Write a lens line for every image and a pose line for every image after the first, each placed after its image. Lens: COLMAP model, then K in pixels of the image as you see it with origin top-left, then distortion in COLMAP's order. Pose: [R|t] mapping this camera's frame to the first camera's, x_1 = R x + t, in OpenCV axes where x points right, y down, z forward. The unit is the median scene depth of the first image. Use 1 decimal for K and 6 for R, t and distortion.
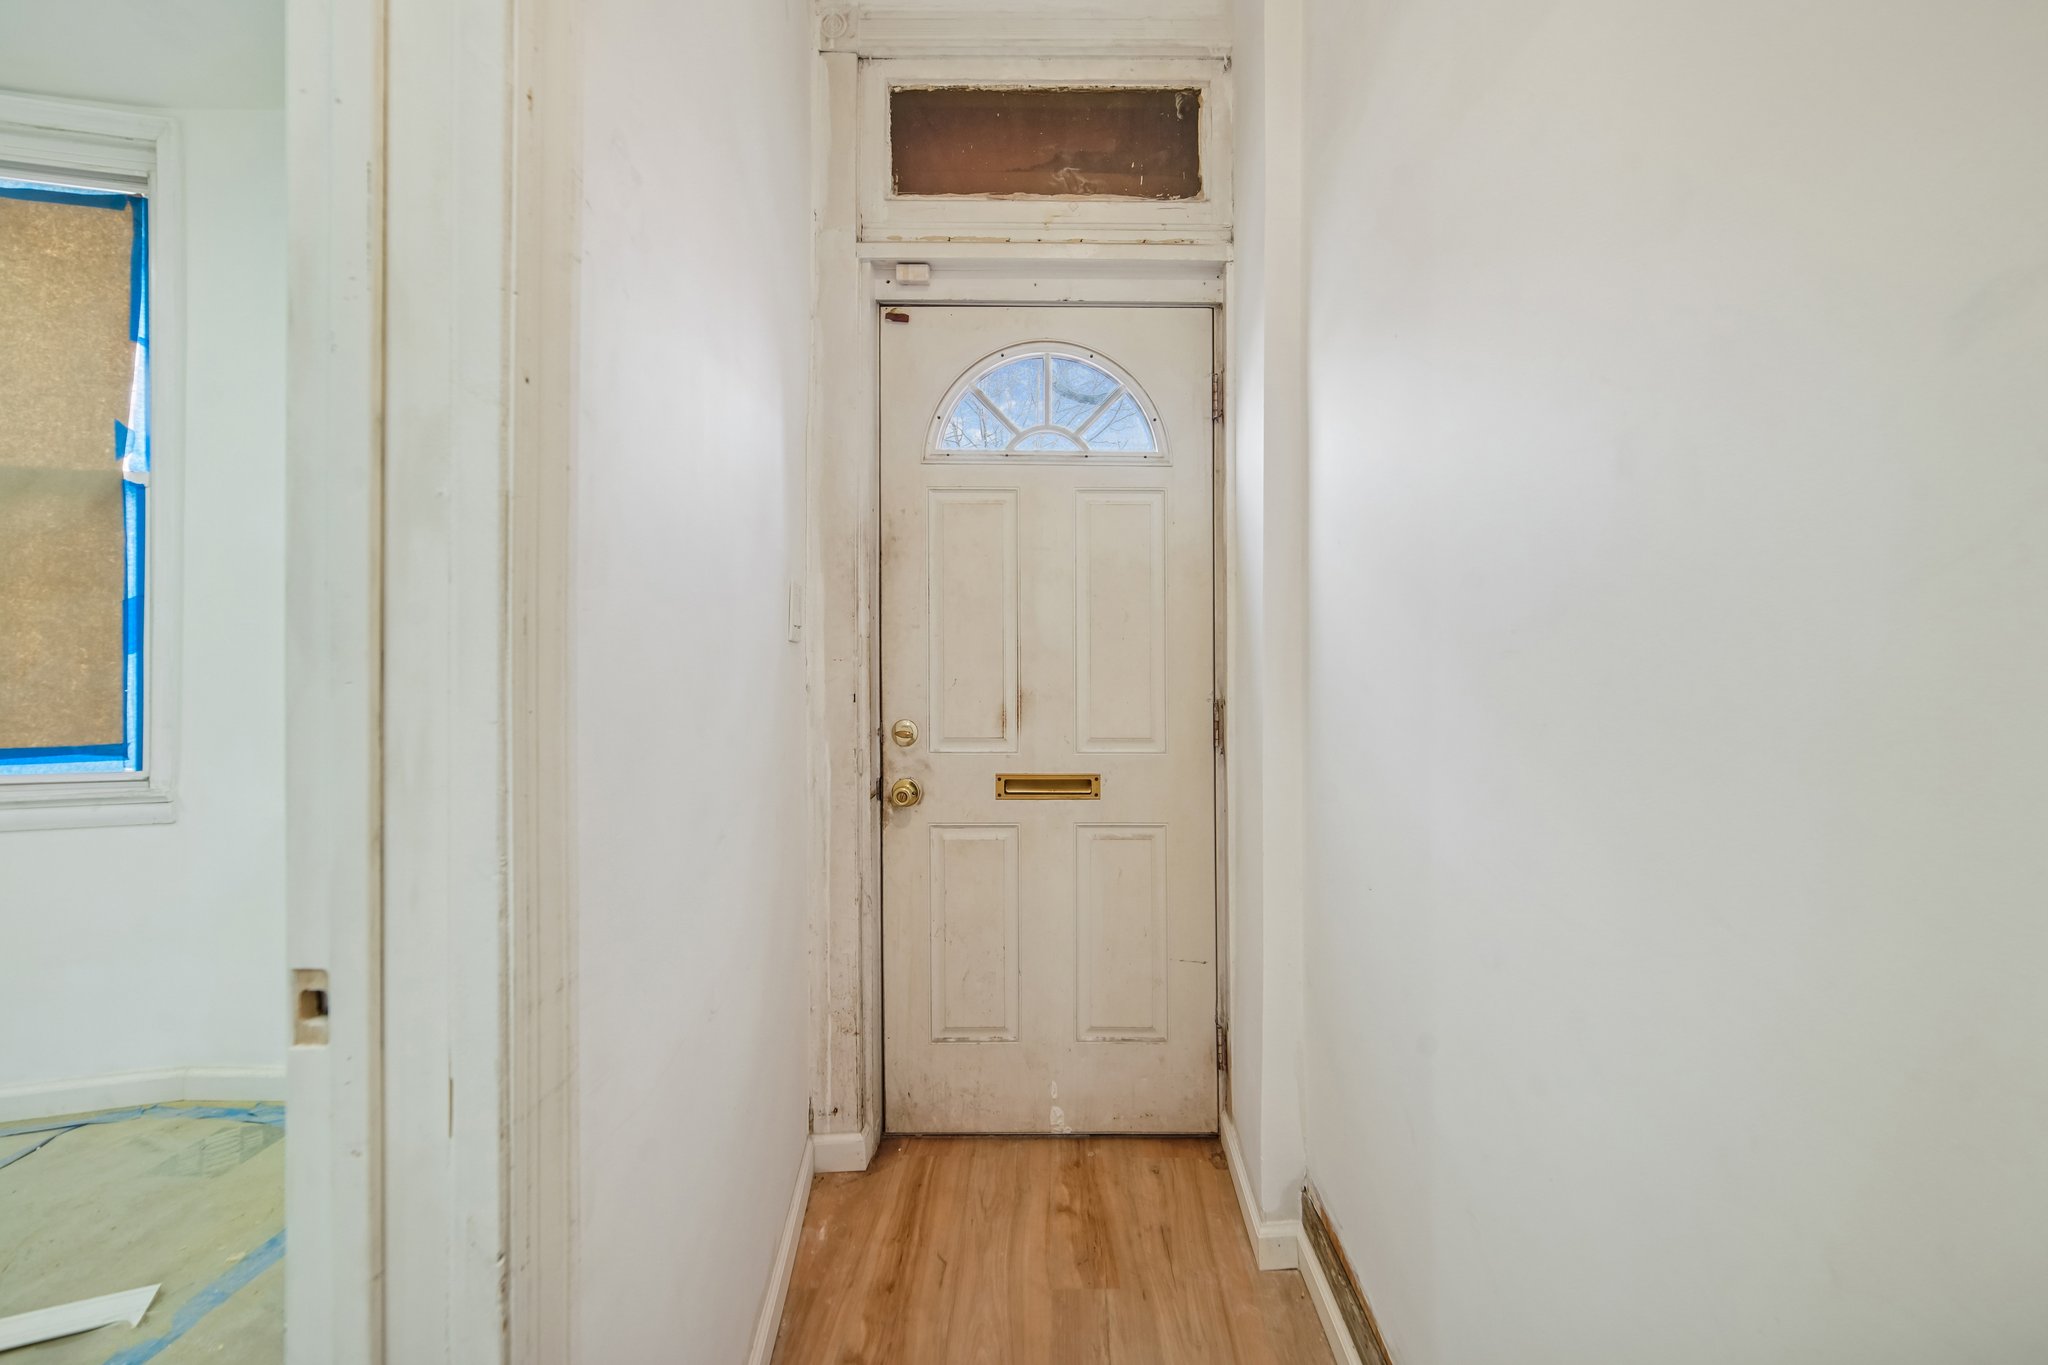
lens RADIAL K [[835.5, 0, 1028.6], [0, 835.5, 666.5], [0, 0, 1]] dist [-0.009031, 0.004792]
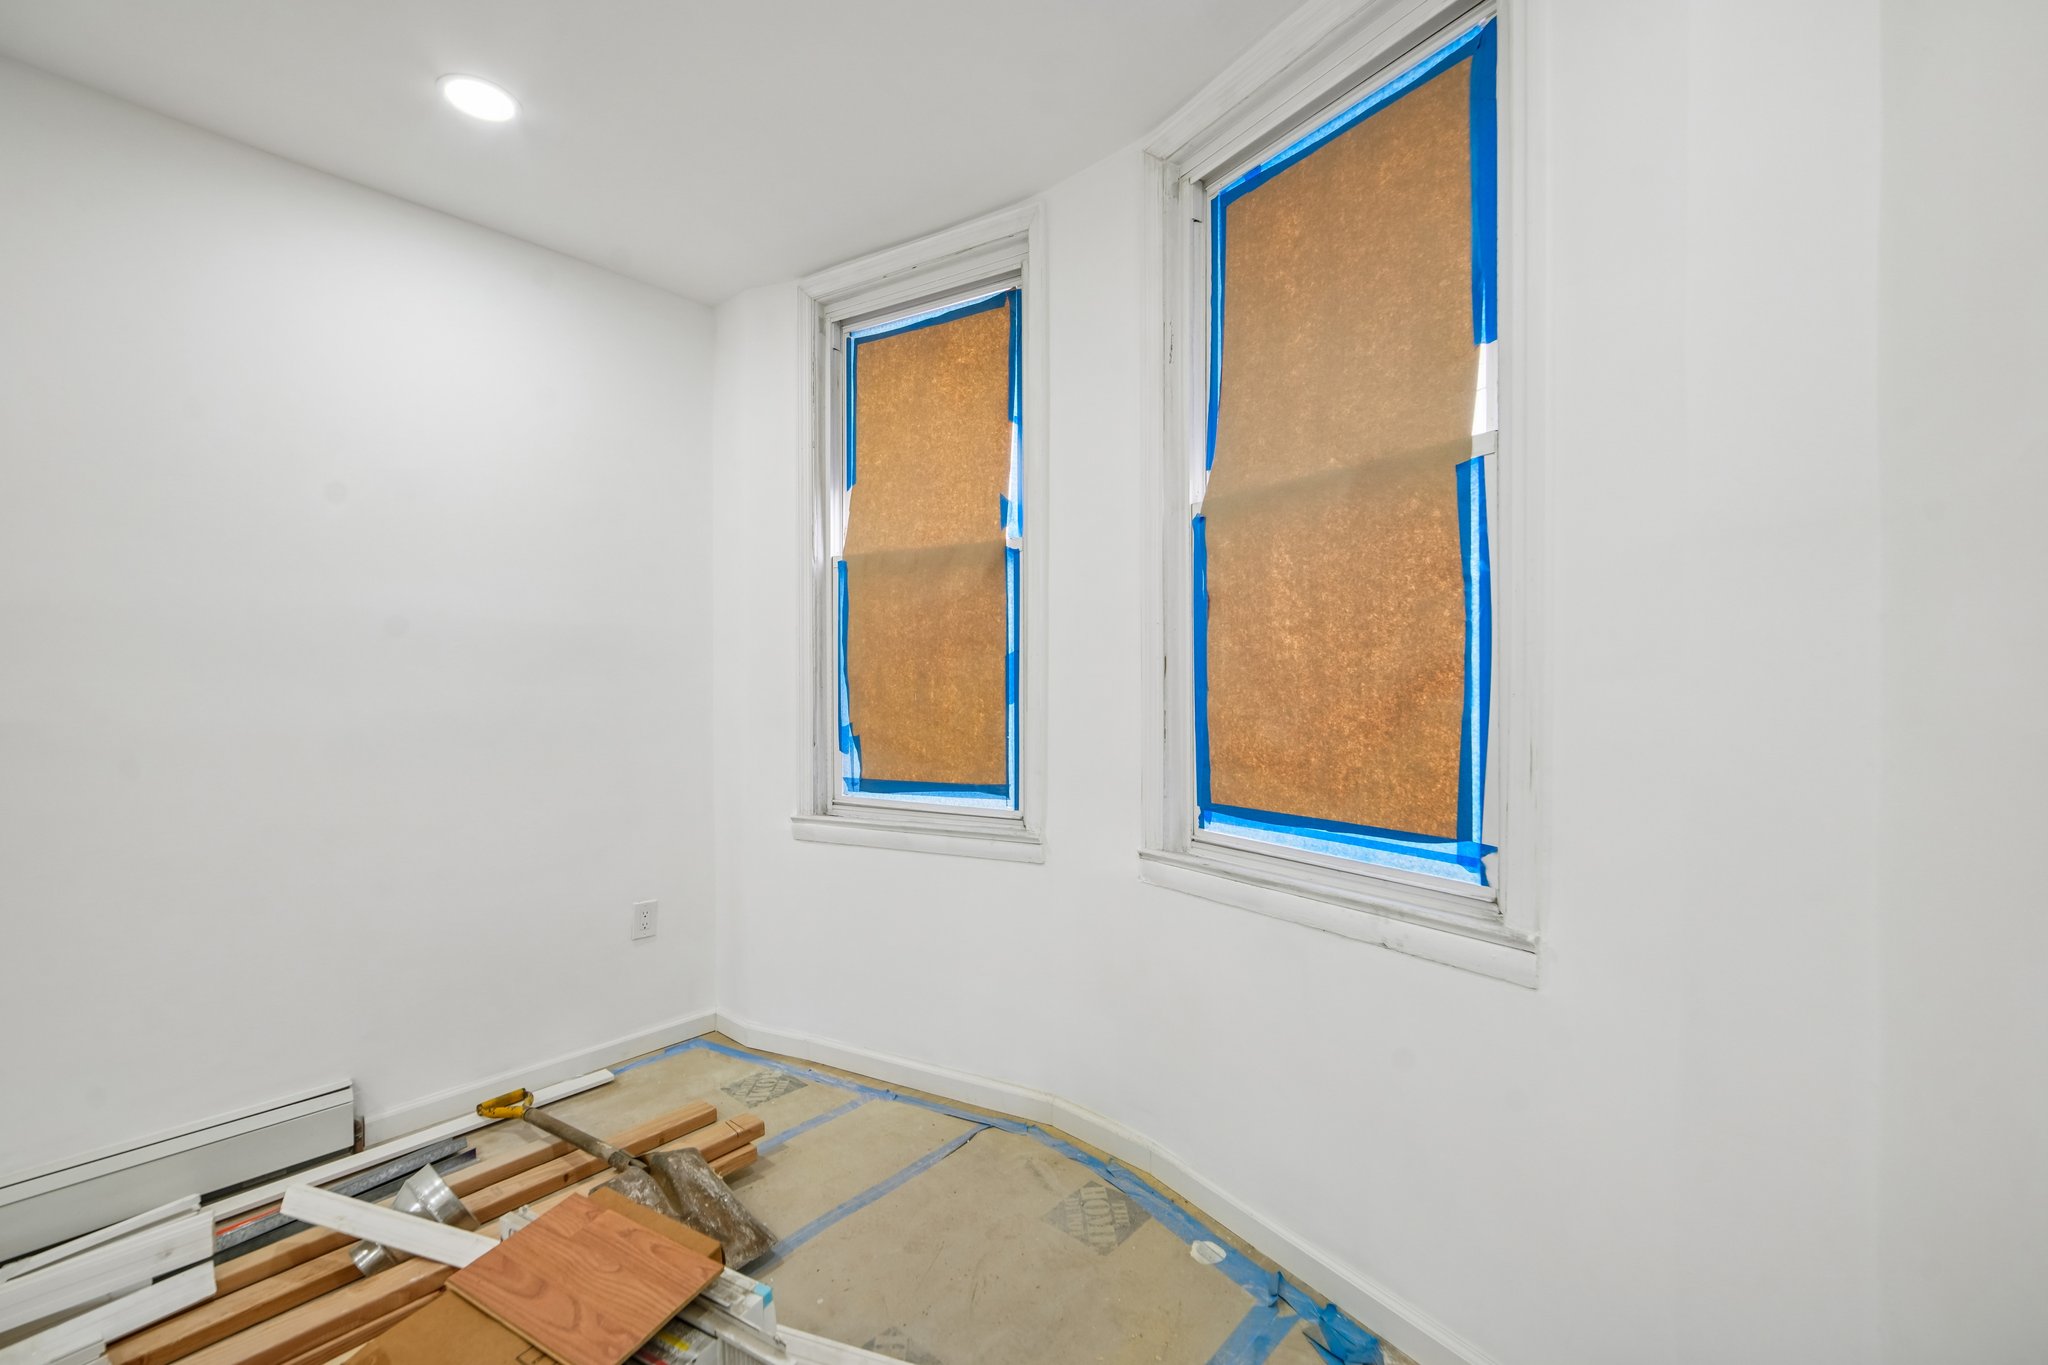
lens RADIAL K [[835.5, 0, 987.7], [0, 835.5, 697.7], [0, 0, 1]] dist [-0.009031, 0.004792]
pose [[0.721374, 0.004099, -0.692534, -0.332529], [0.002577, 0.999960, 0.008602, -0.033153], [0.692541, -0.007990, 0.721334, 0.177738]]
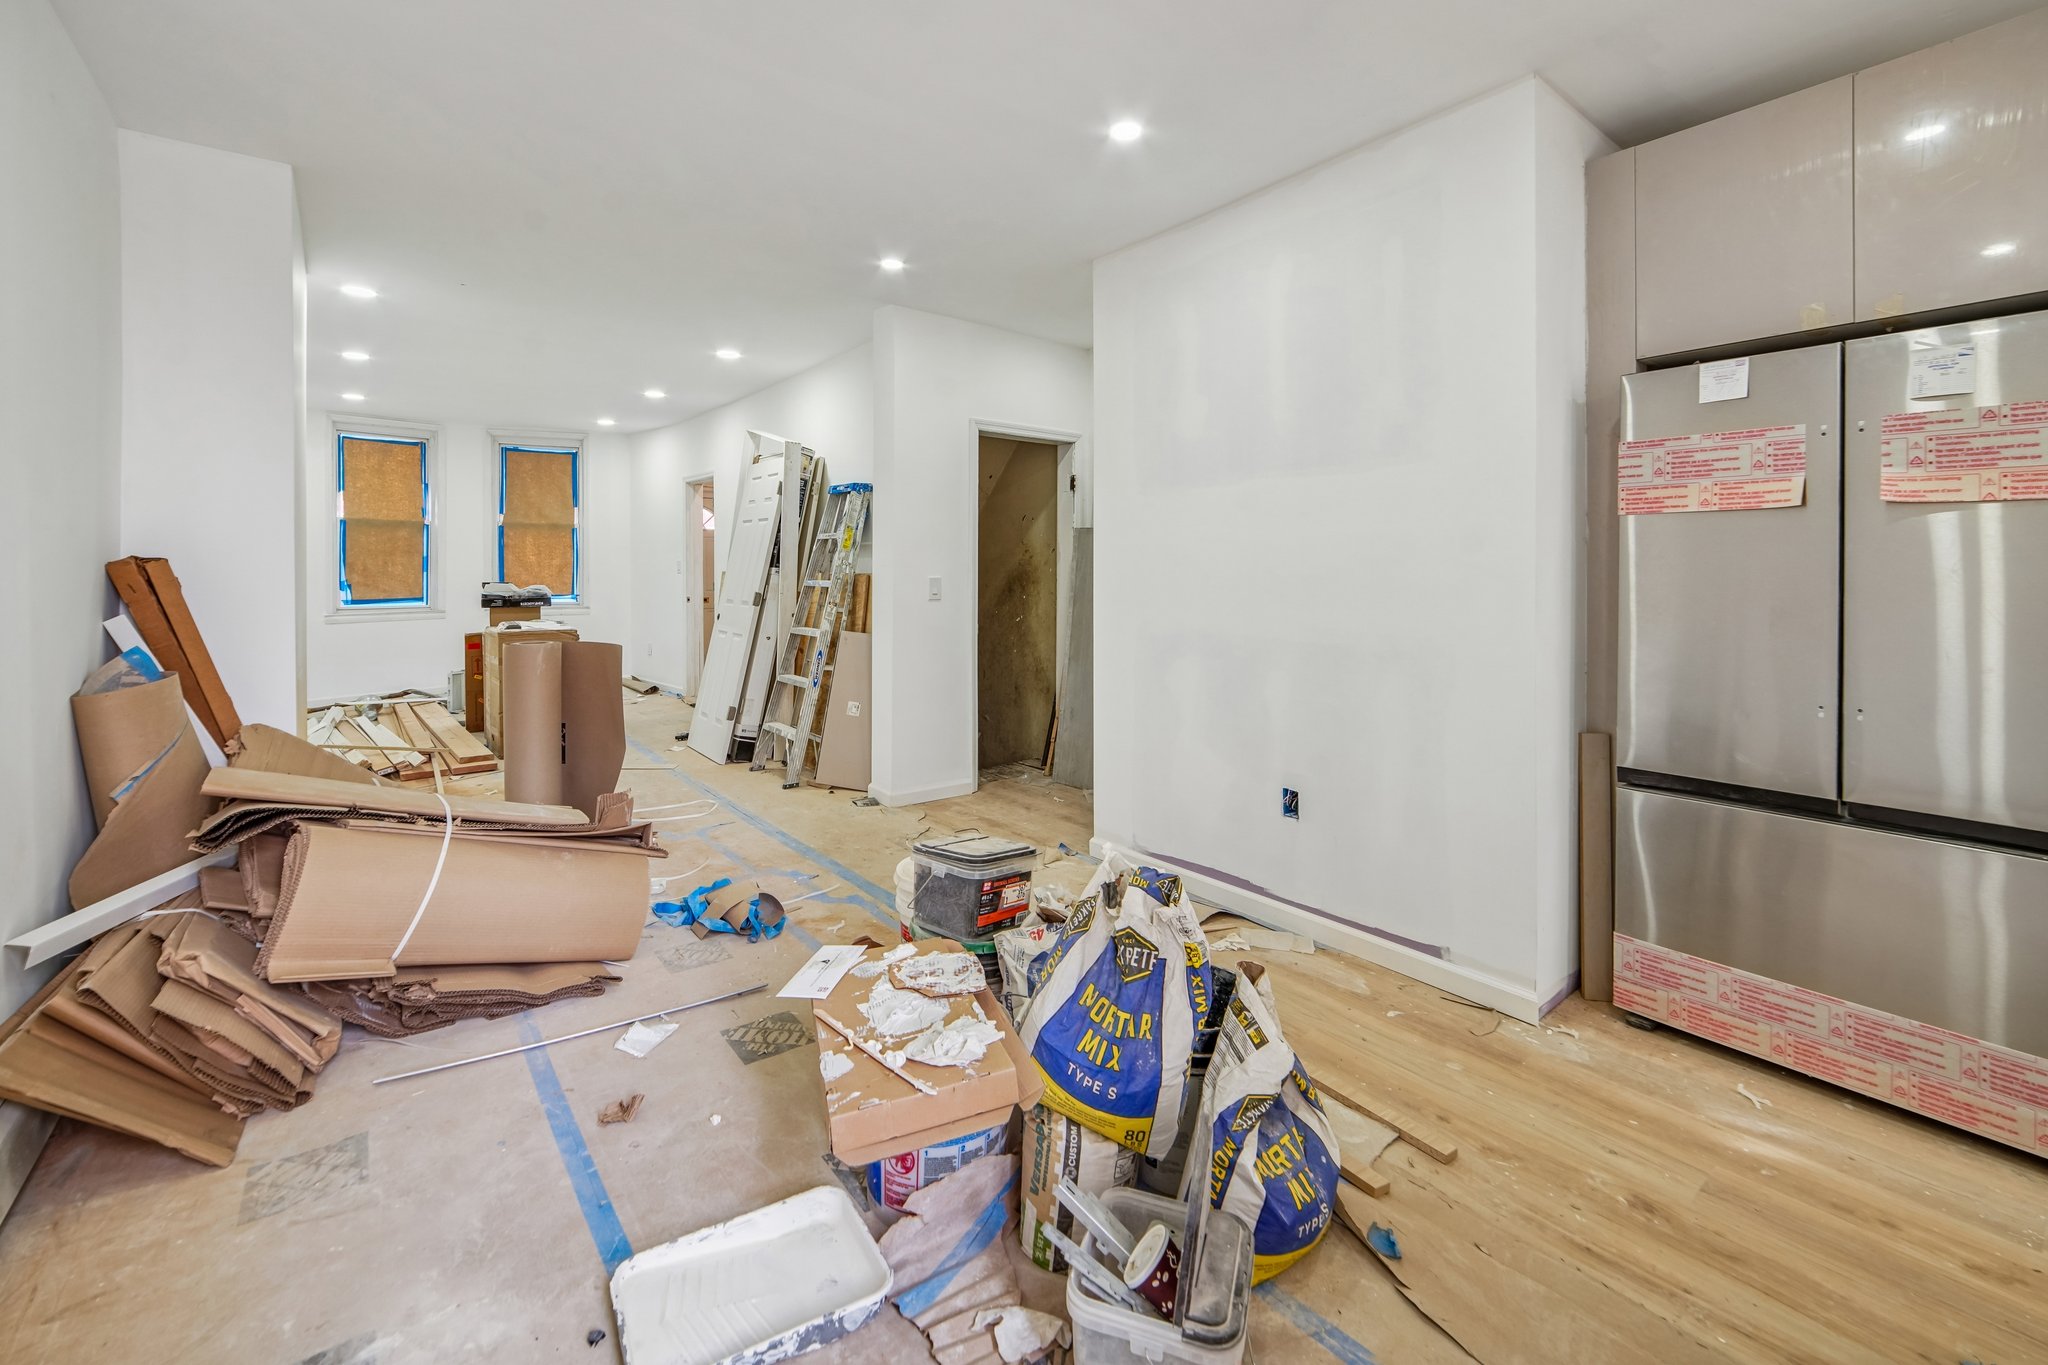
lens RADIAL K [[864.9, 0, 1056.2], [0, 864.9, 559.6], [0, 0, 1]] dist [-0.018024, -0.000099]
pose [[0.783735, 0.005649, 0.621070, -1.246013], [-0.003933, 0.999984, -0.004133, -0.063741], [-0.621083, 0.000796, 0.783744, -3.603305]]
